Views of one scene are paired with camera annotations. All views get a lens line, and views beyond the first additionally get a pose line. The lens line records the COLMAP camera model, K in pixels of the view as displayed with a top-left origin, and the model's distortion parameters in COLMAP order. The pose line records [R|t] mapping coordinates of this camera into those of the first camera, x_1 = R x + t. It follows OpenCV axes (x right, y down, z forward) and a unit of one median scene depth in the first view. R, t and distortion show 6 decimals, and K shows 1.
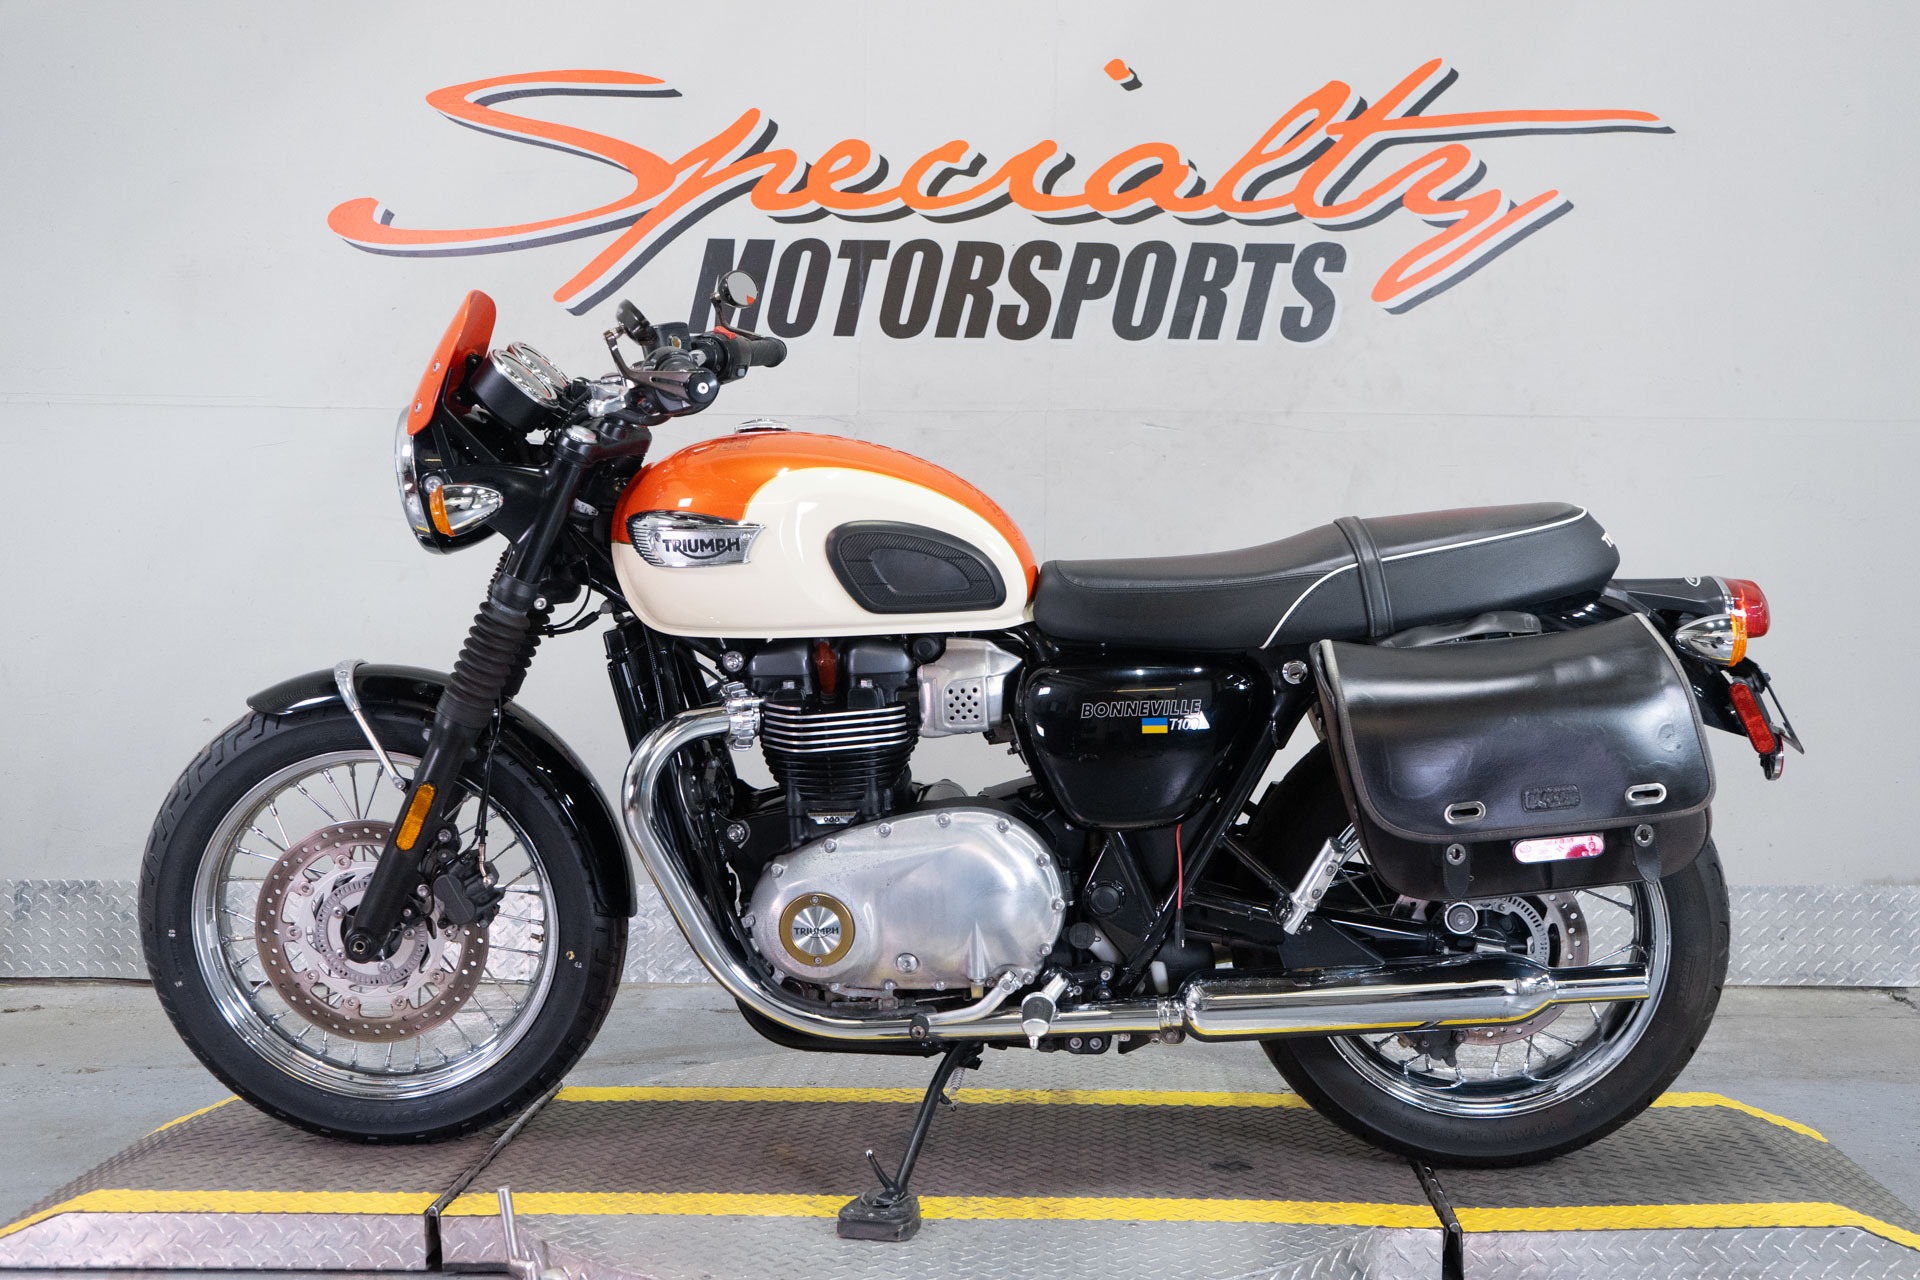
lens RADIAL K [[2186.7, 0, 960.7], [0, 2186.7, 632.2], [0, 0, 1]] dist [0.032889, 0.000000]
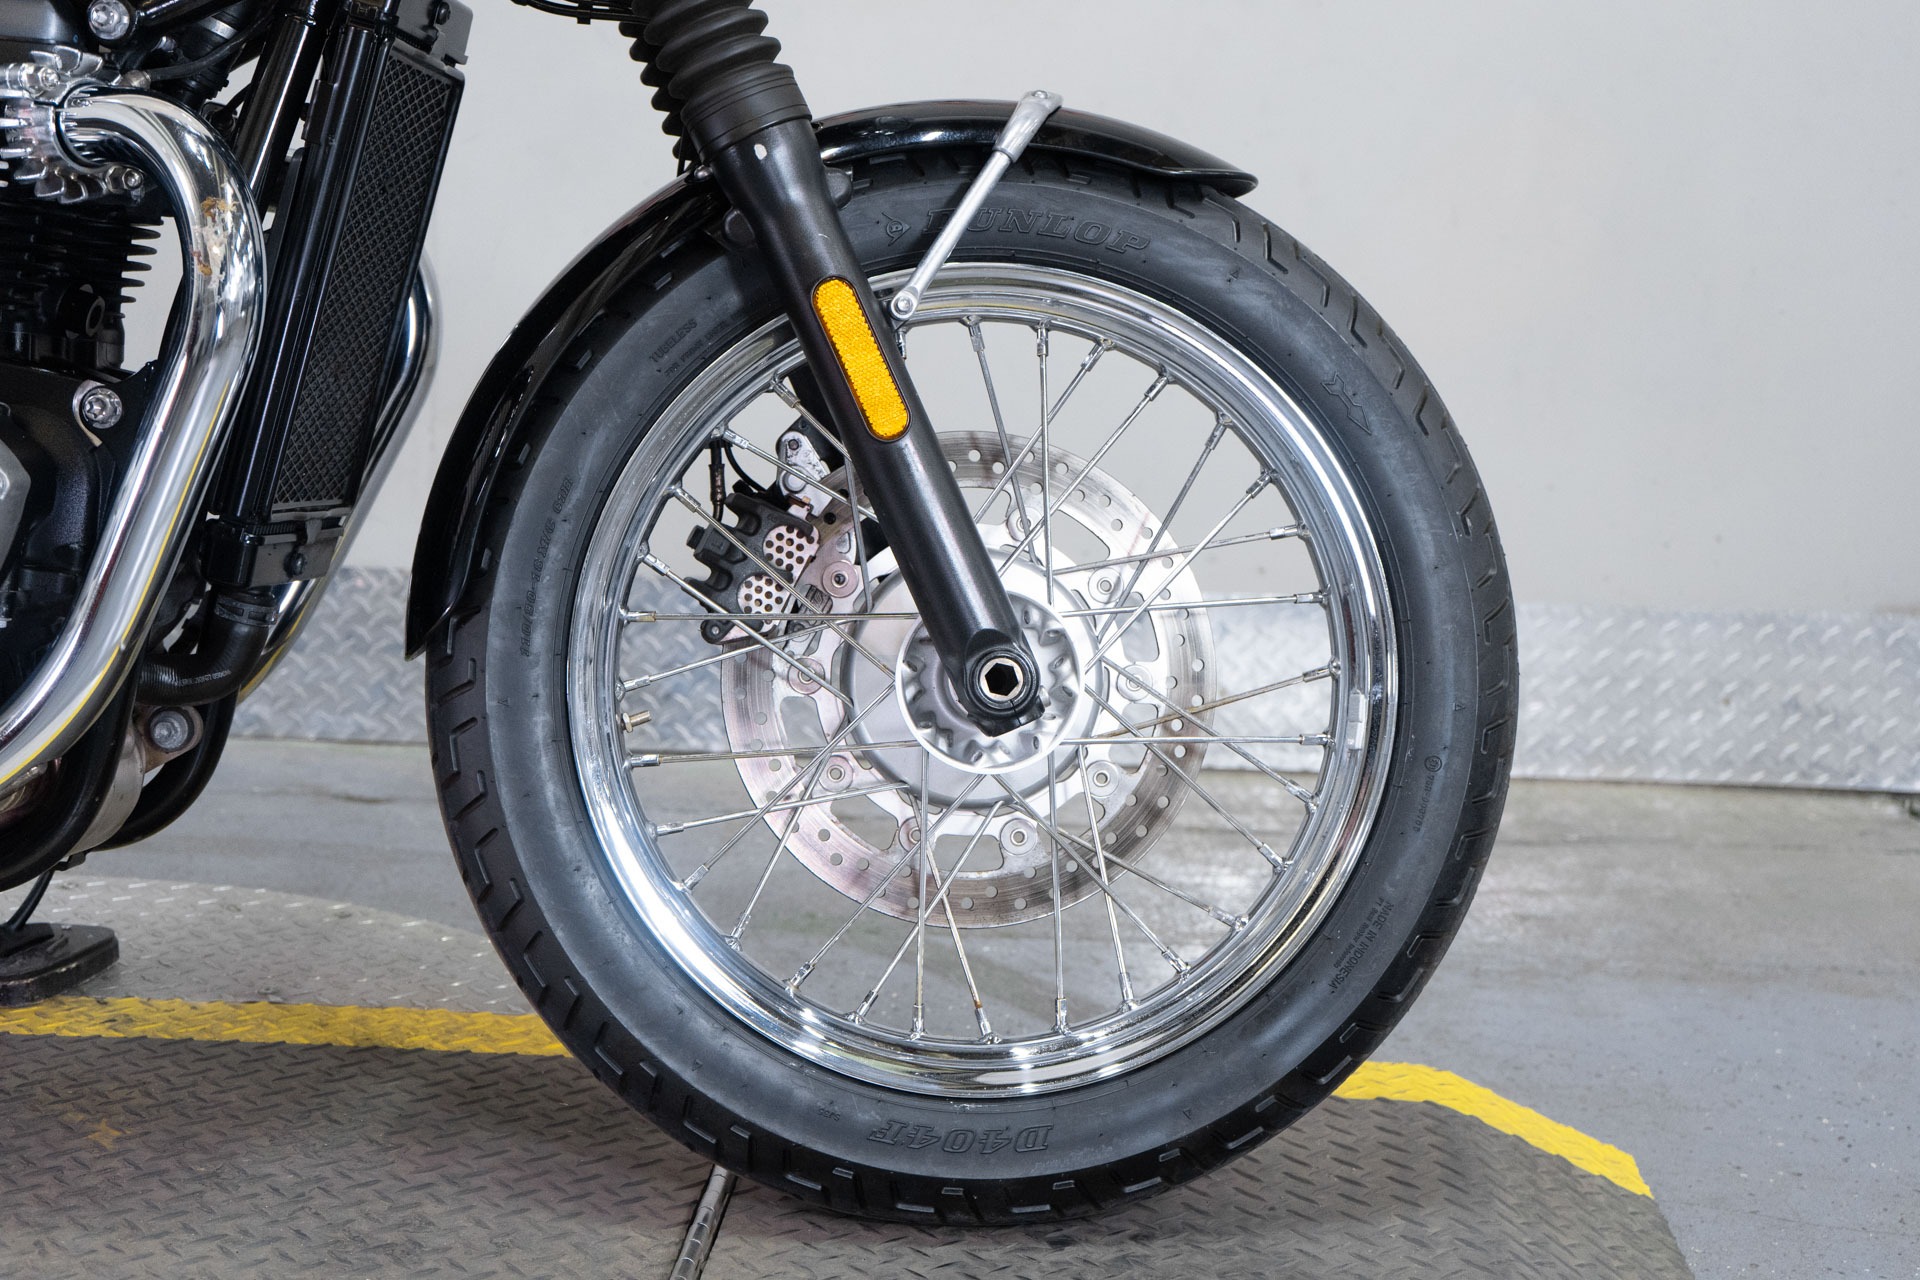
lens RADIAL K [[2790.1, 0, 991.9], [0, 2790.1, 560.7], [0, 0, 1]] dist [0.023885, 0.000000]
pose [[0.999012, 0.035836, 0.026275, 0.164006], [-0.038700, 0.992243, 0.118134, 0.024699], [-0.021837, -0.119034, 0.992650, 0.290614]]
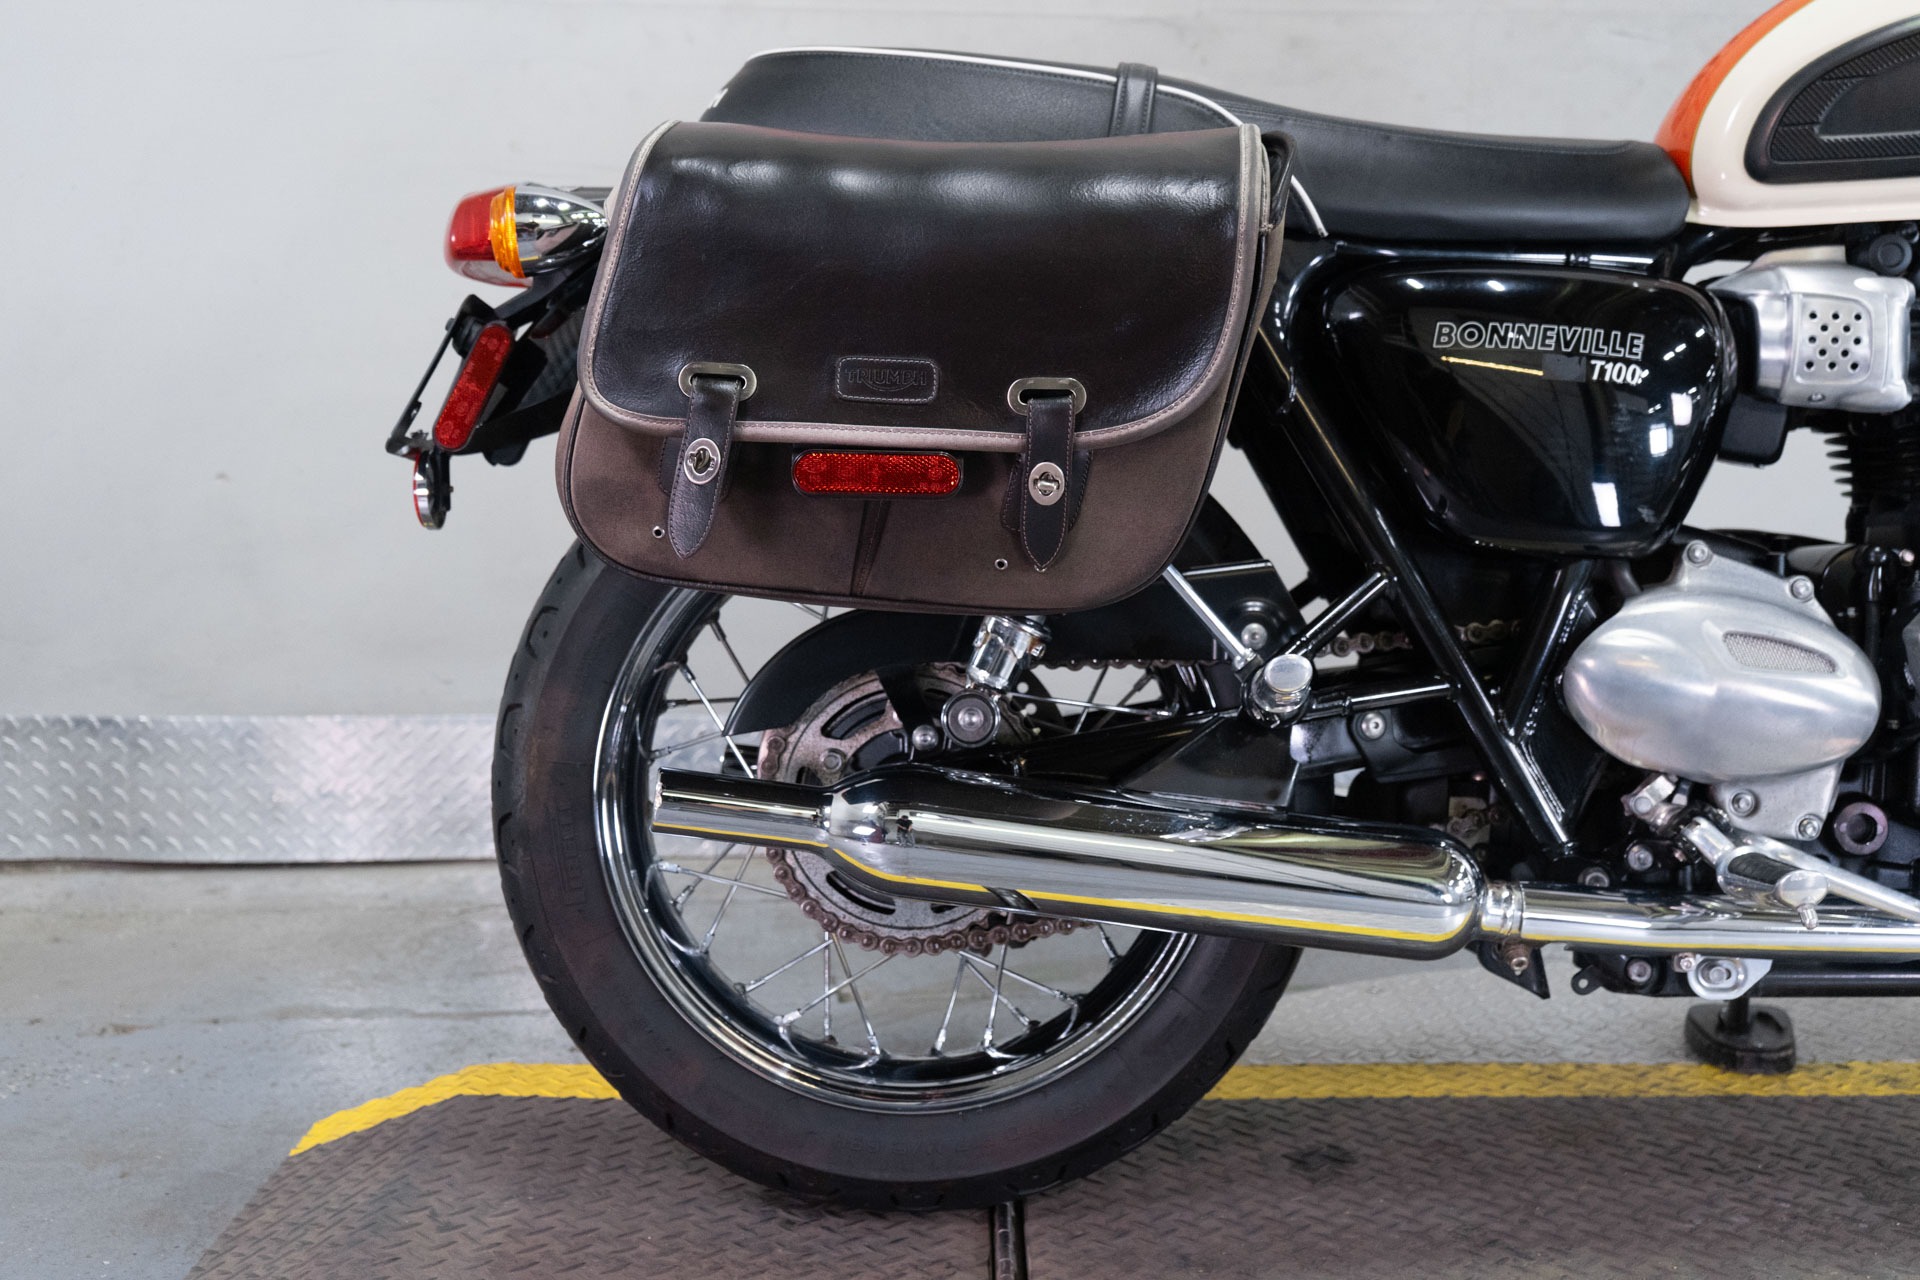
lens RADIAL K [[2230.6, 0, 959.3], [0, 2230.6, 635.8], [0, 0, 1]] dist [0.031802, 0.000000]
pose [[0.996675, -0.008916, 0.080987, -0.179914], [0.001516, 0.995852, 0.090980, 0.027510], [-0.081462, -0.090555, 0.992554, 0.310524]]
